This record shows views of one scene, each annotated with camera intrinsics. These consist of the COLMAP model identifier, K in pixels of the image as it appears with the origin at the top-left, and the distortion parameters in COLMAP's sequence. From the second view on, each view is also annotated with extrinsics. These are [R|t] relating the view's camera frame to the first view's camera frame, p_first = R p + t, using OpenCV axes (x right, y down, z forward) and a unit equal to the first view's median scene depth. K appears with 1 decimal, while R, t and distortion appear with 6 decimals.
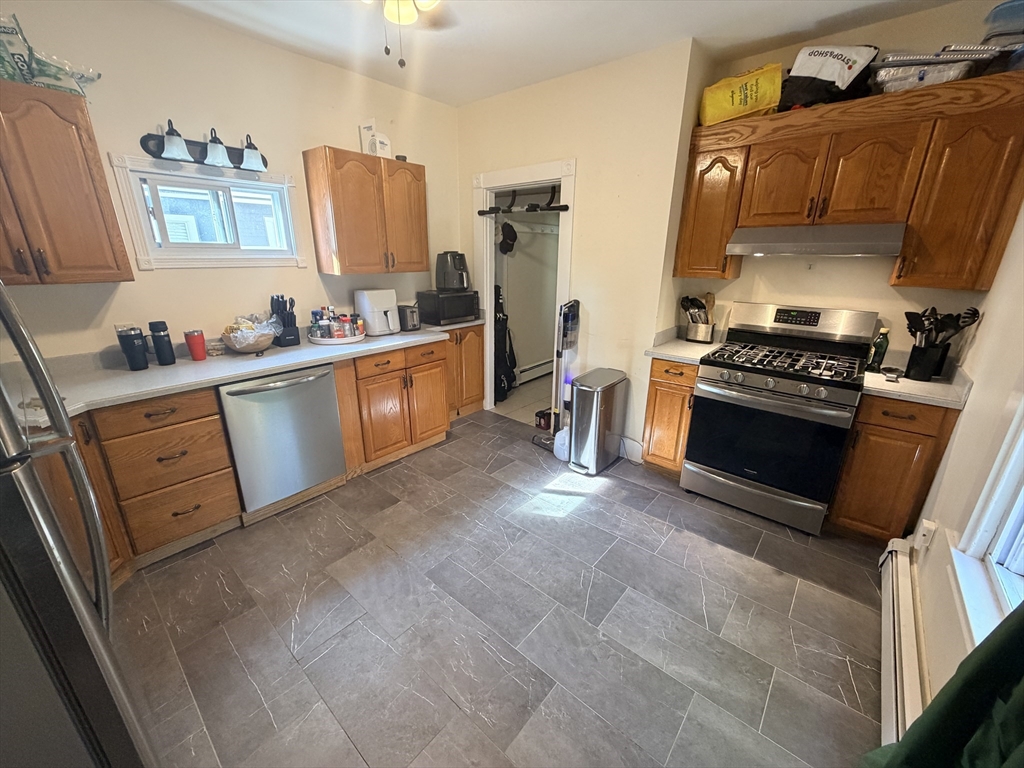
lens RADIAL K [[408.4, 0, 507.9], [0, 408.4, 384.7], [0, 0, 1]] dist [0.003876, 0.000106]
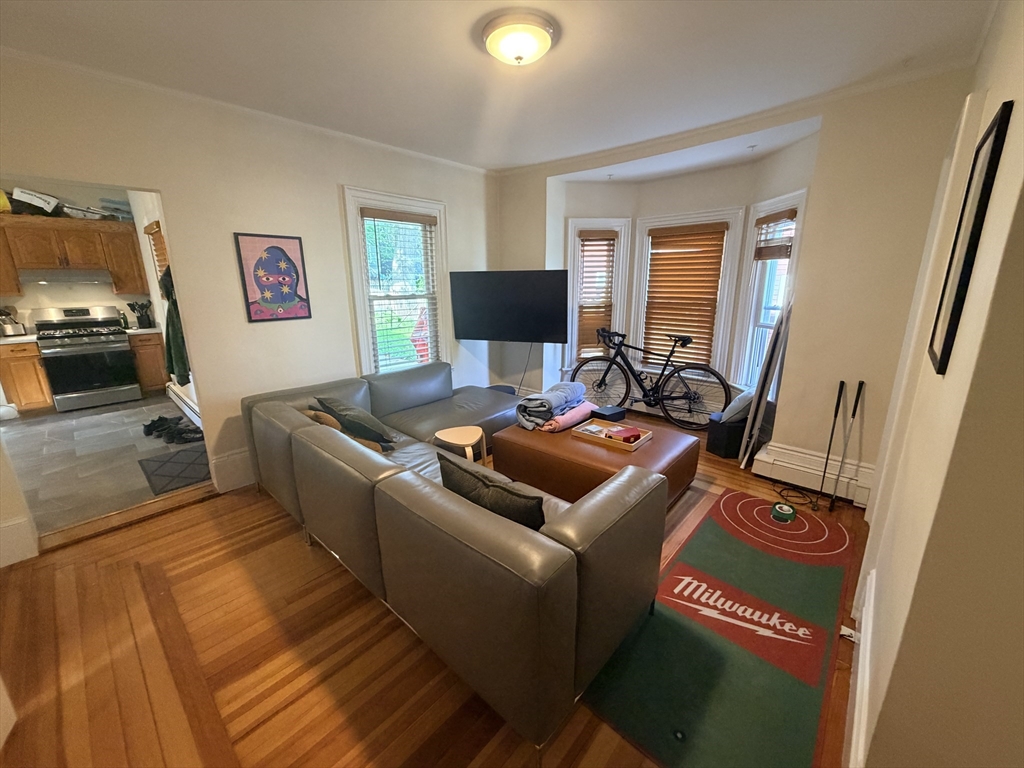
lens RADIAL K [[408.4, 0, 511.4], [0, 408.4, 380.1], [0, 0, 1]] dist [0.003876, 0.000106]
pose [[0.022943, -0.251048, 0.967703, -1.299828], [0.310767, 0.921795, 0.231770, 0.343330], [-0.950209, 0.295413, 0.099166, -1.154787]]
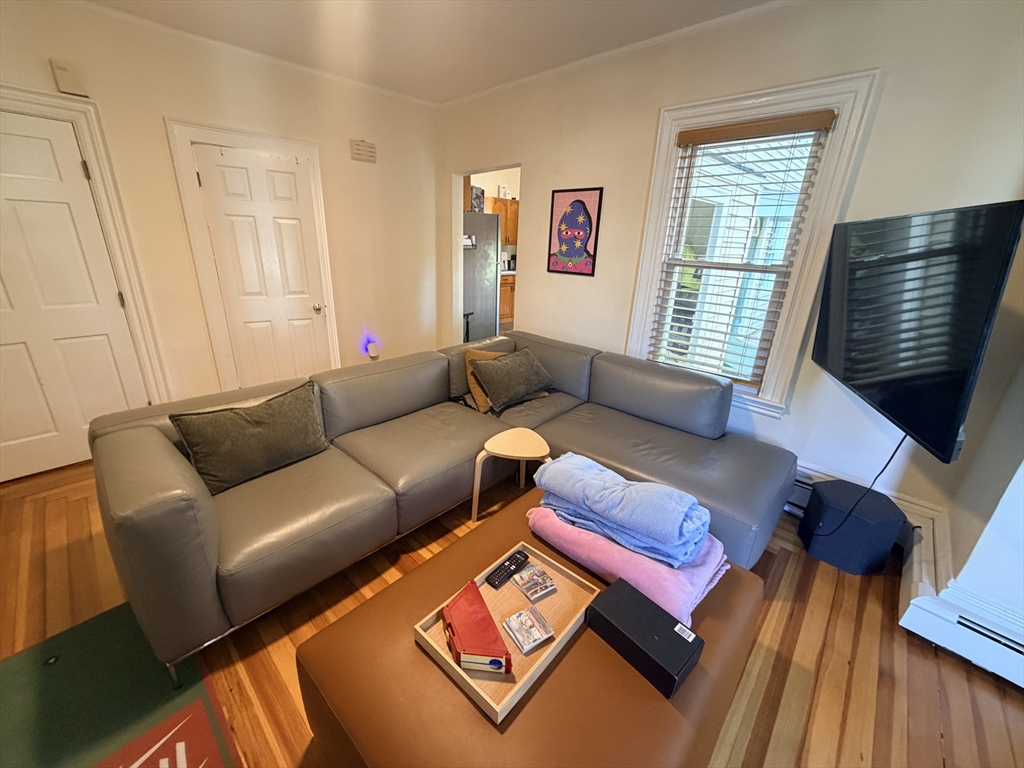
lens RADIAL K [[408.4, 0, 508.1], [0, 408.4, 382.6], [0, 0, 1]] dist [0.003876, 0.000106]
pose [[0.999029, 0.029407, -0.032808, -0.205722], [-0.028345, 0.999073, 0.032392, 0.554253], [0.033730, -0.031430, 0.998937, -1.733206]]
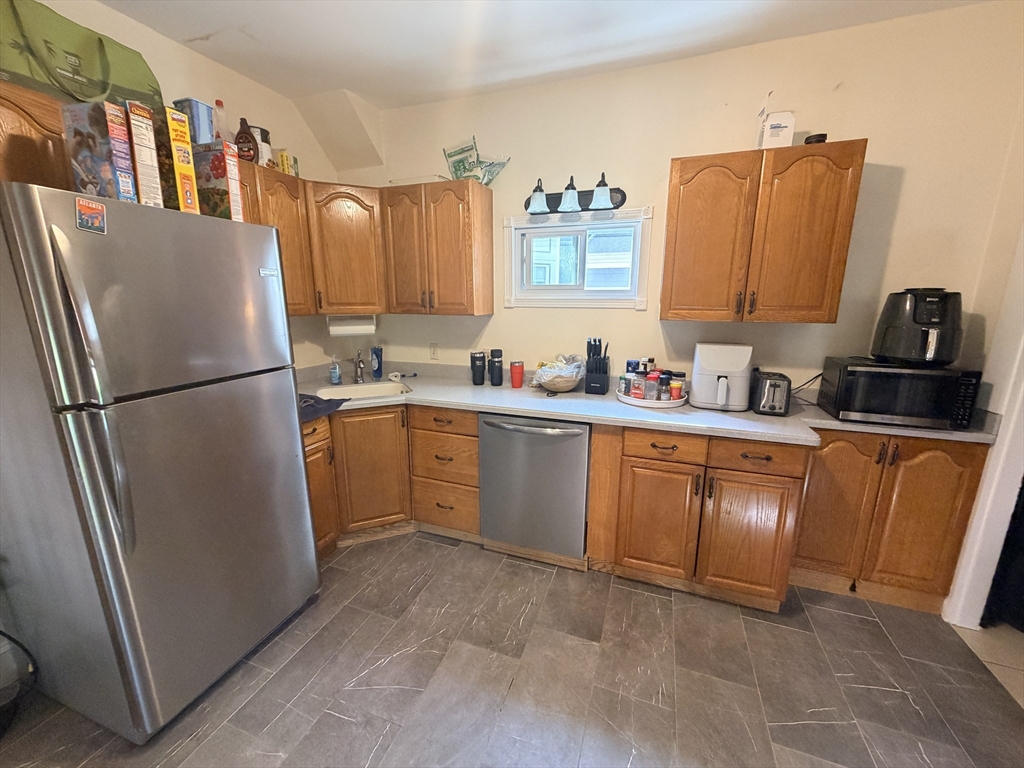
lens RADIAL K [[408.4, 0, 510.8], [0, 408.4, 384.6], [0, 0, 1]] dist [0.003876, 0.000106]
pose [[0.353230, 0.191070, -0.915817, 0.235312], [-0.289176, 0.953282, 0.087352, -0.147609], [0.889722, 0.233977, 0.391981, 0.506352]]
